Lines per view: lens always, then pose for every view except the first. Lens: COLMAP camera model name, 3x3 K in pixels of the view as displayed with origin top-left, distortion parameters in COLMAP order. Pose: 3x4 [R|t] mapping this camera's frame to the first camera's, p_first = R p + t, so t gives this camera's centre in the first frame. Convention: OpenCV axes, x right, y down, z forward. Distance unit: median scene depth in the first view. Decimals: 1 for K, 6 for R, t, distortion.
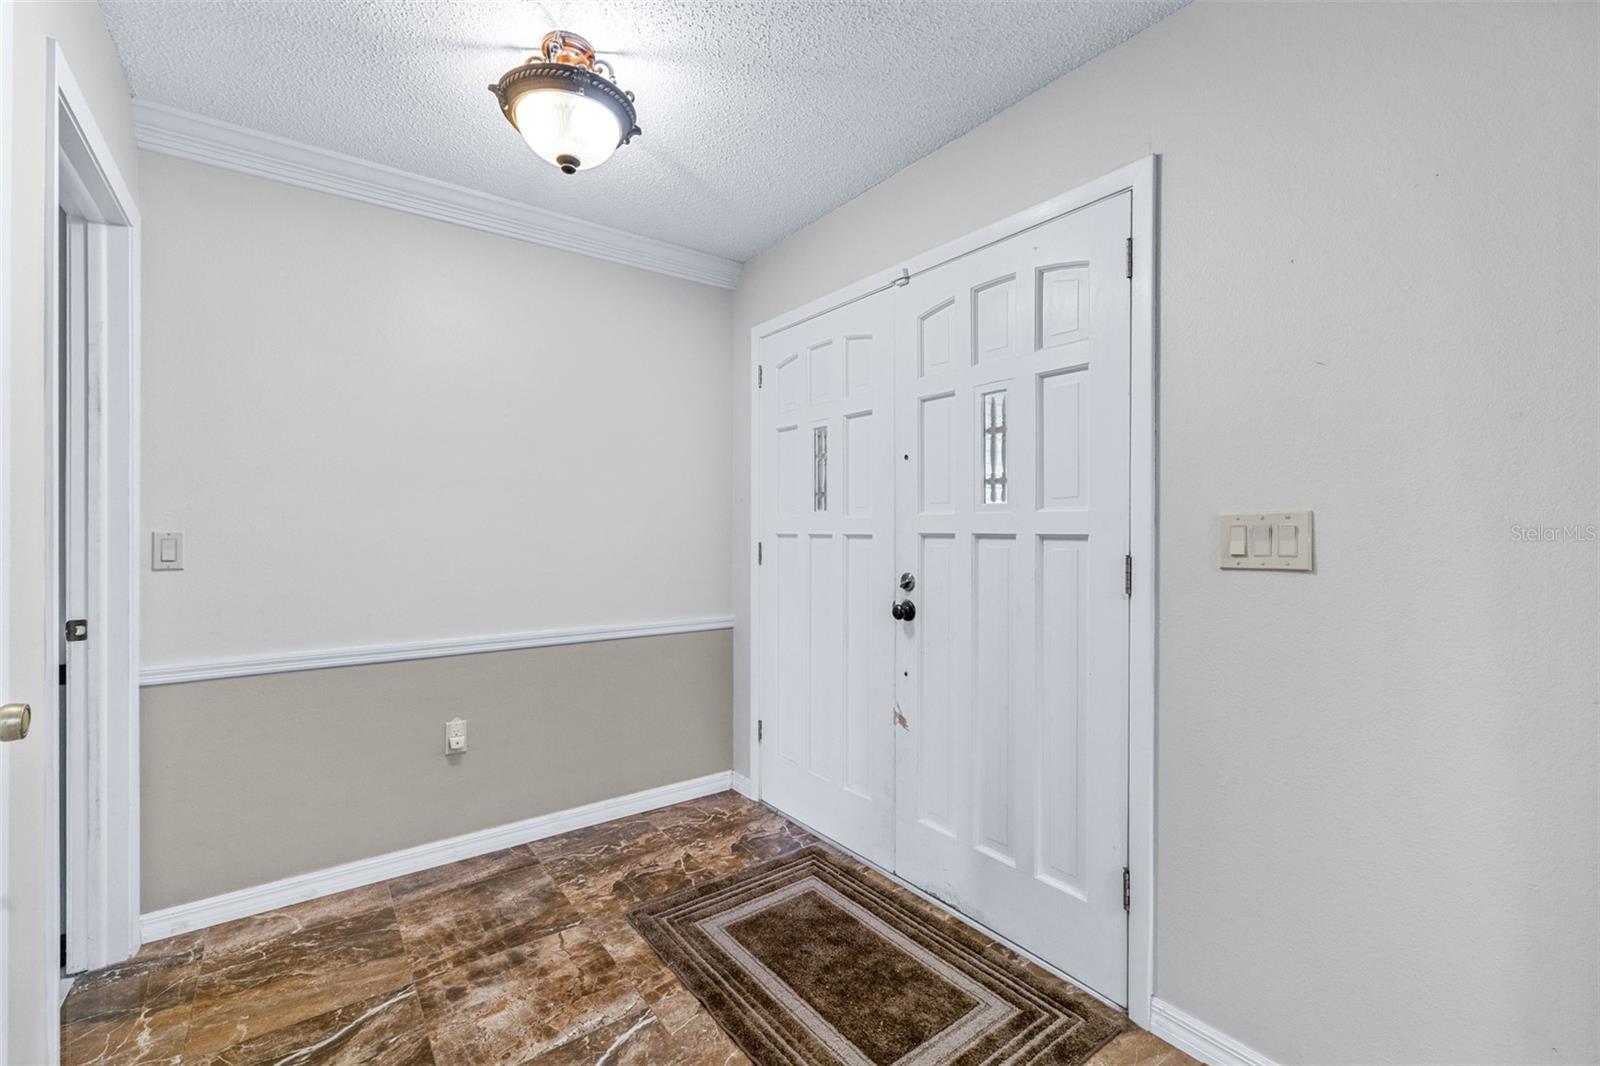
lens RADIAL K [[688.8, 0, 800.0], [0, 688.8, 533.0], [0, 0, 1]] dist [-0.000828, -0.000283]
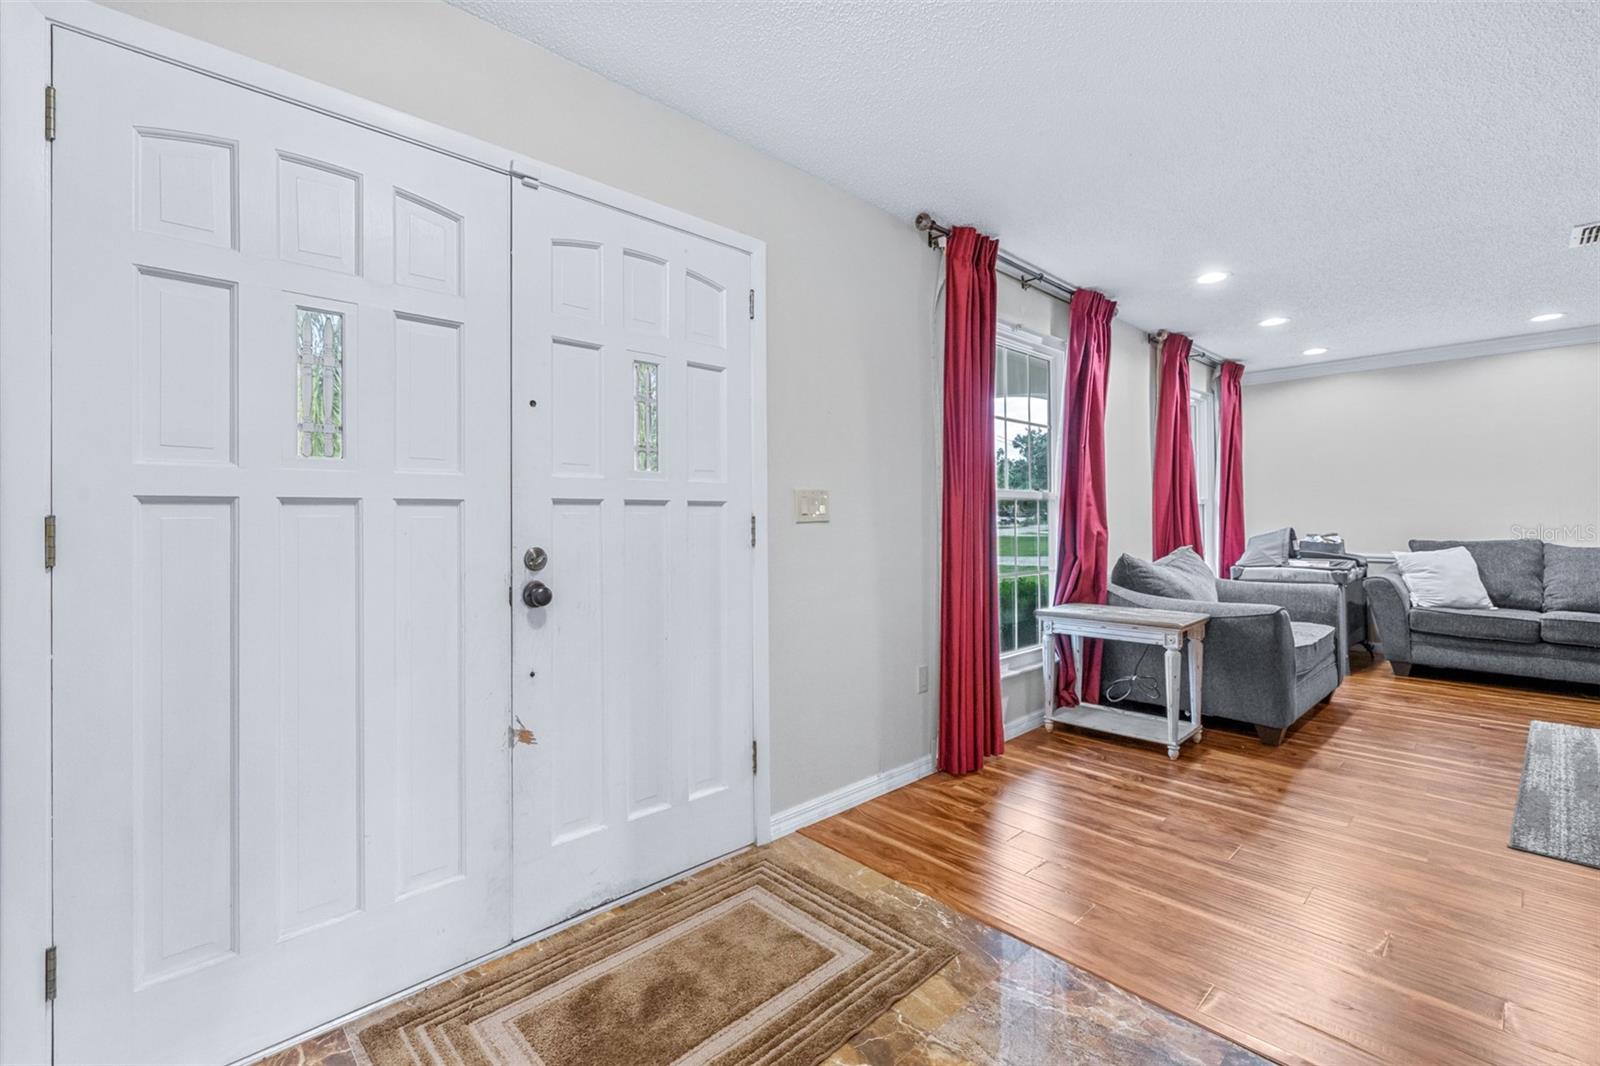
lens RADIAL K [[709.5, 0, 803.0], [0, 709.5, 511.7], [0, 0, 1]] dist [-0.002868, -0.000347]
pose [[-0.134572, 0.001940, 0.990902, -0.755683], [0.004799, 0.999988, -0.001306, 0.019969], [-0.990892, 0.004579, -0.134579, 0.859600]]
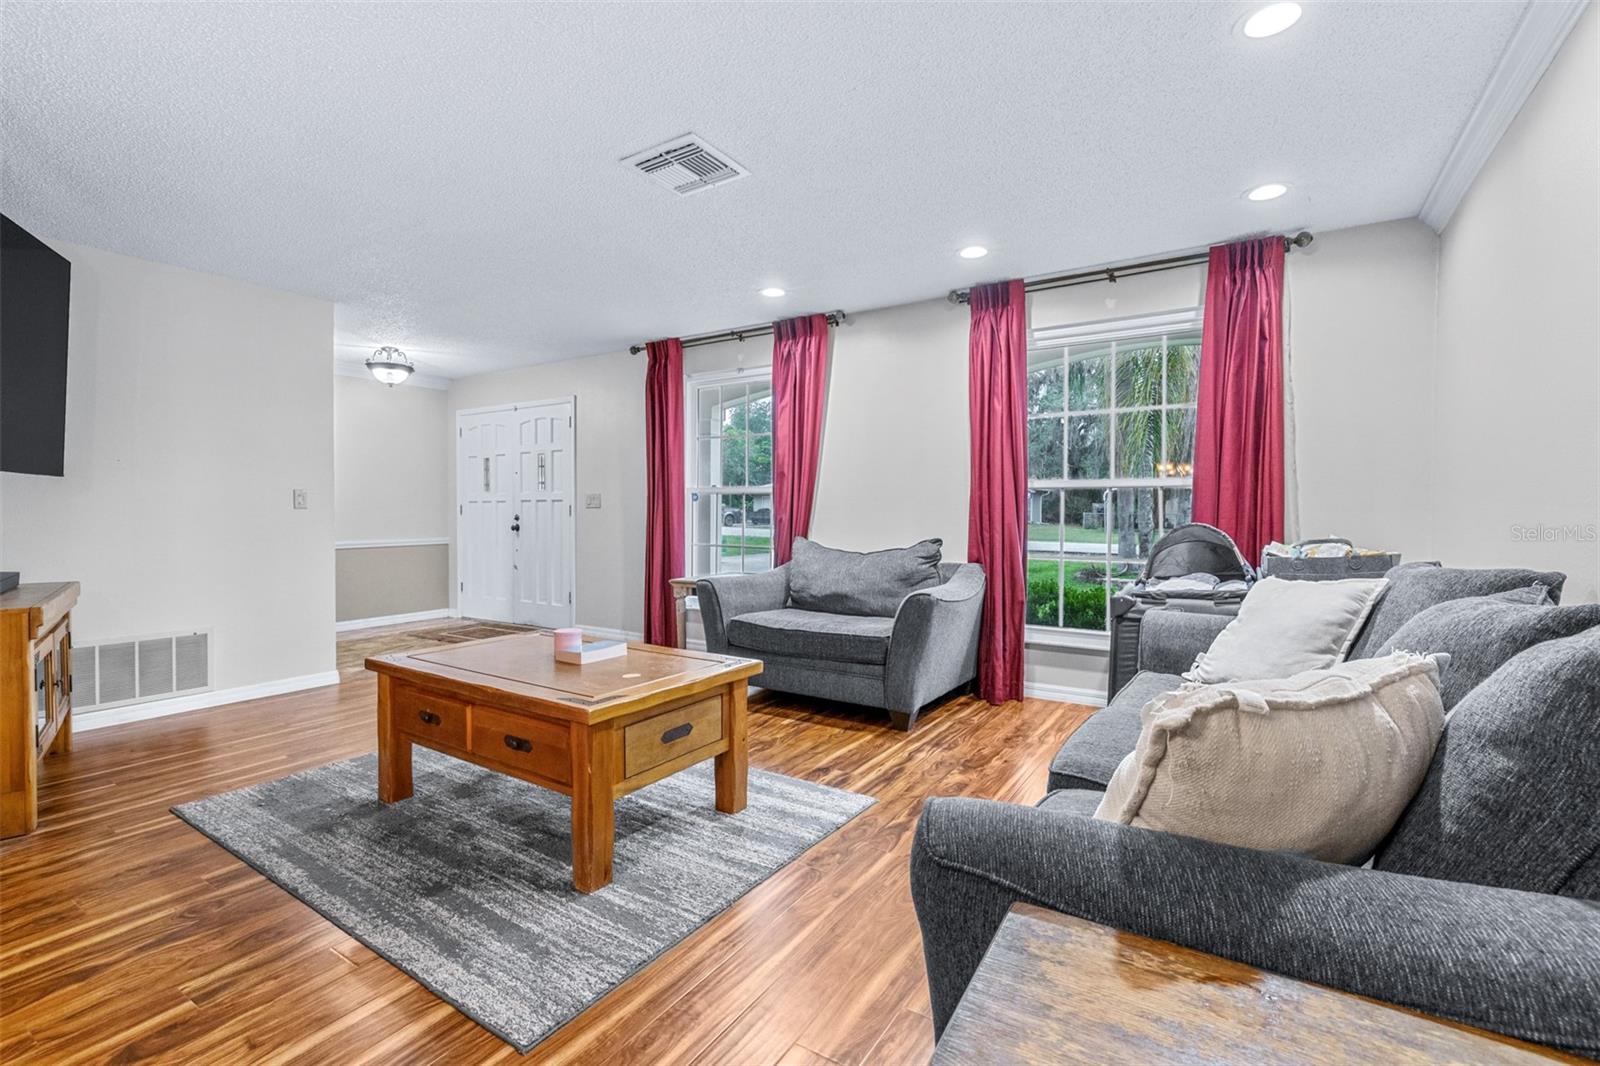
lens RADIAL K [[709.5, 0, 803.0], [0, 709.5, 511.7], [0, 0, 1]] dist [-0.002868, -0.000347]
pose [[0.935058, -0.004091, 0.354472, 0.237261], [0.002855, 0.999988, 0.004011, 0.042238], [-0.354484, -0.002739, 0.935058, -2.251677]]
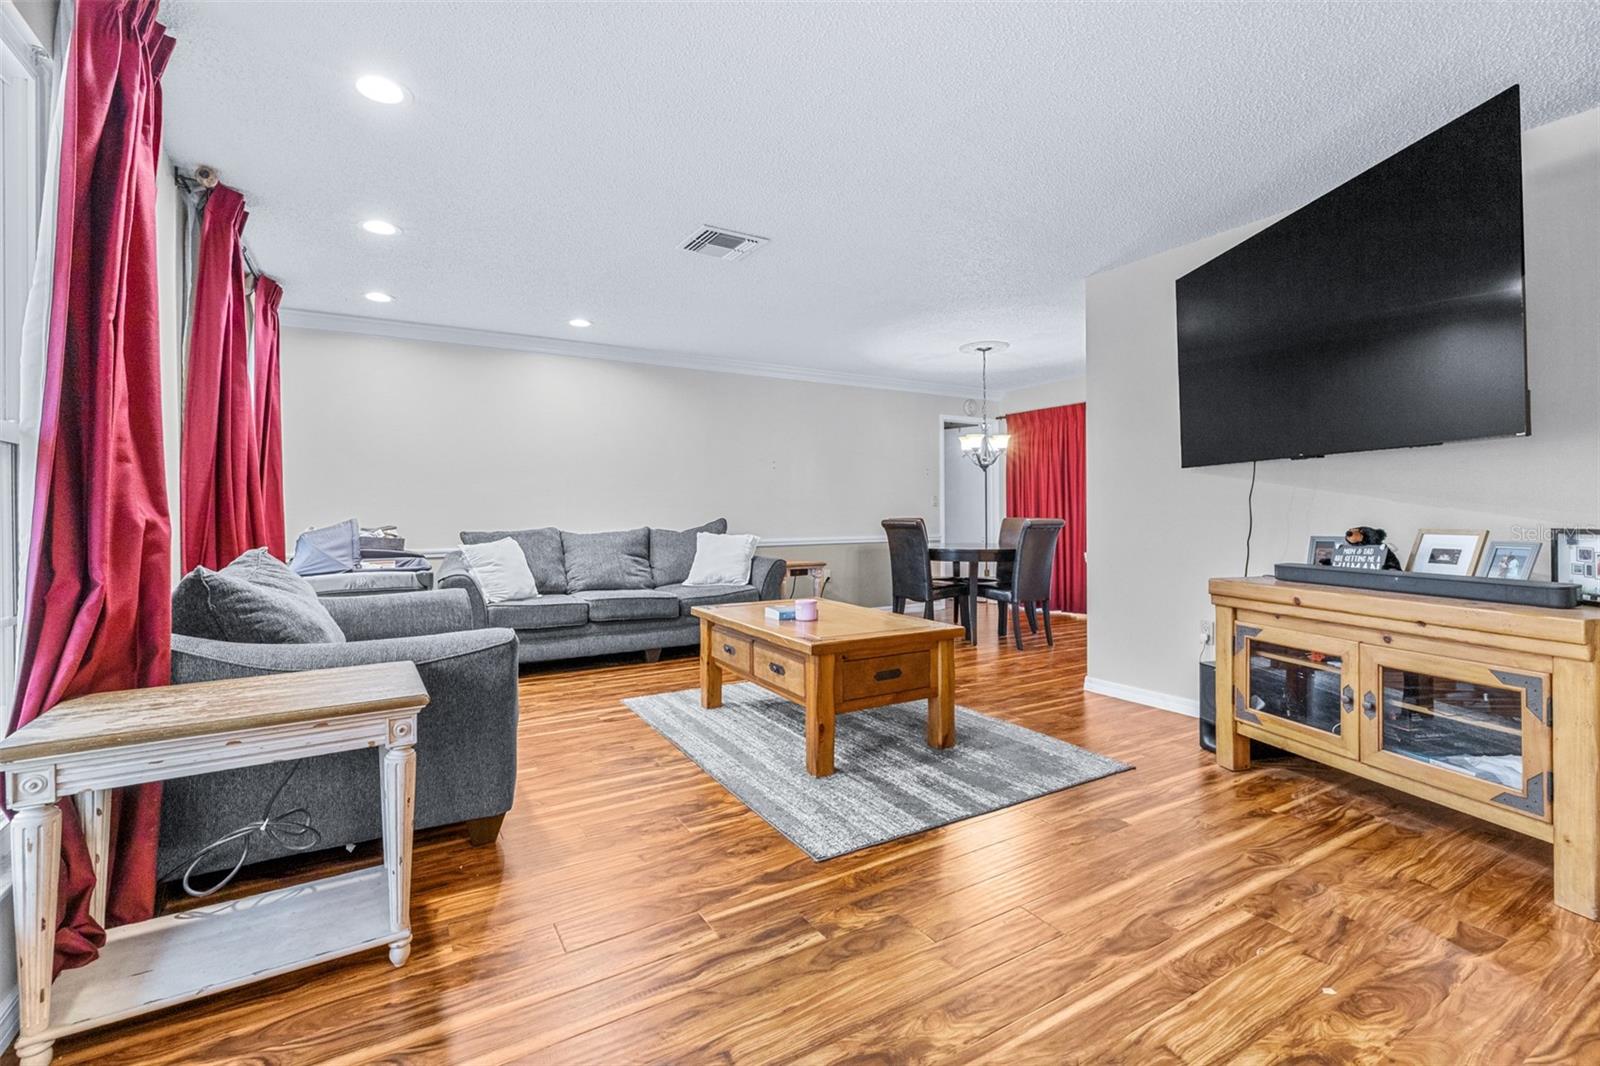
lens RADIAL K [[709.5, 0, 803.0], [0, 709.5, 511.7], [0, 0, 1]] dist [-0.002868, -0.000347]
pose [[-0.995774, 0.002362, 0.091803, 0.158352], [0.002416, 0.999997, 0.000473, 0.063965], [-0.091802, 0.000693, -0.995777, 0.587076]]
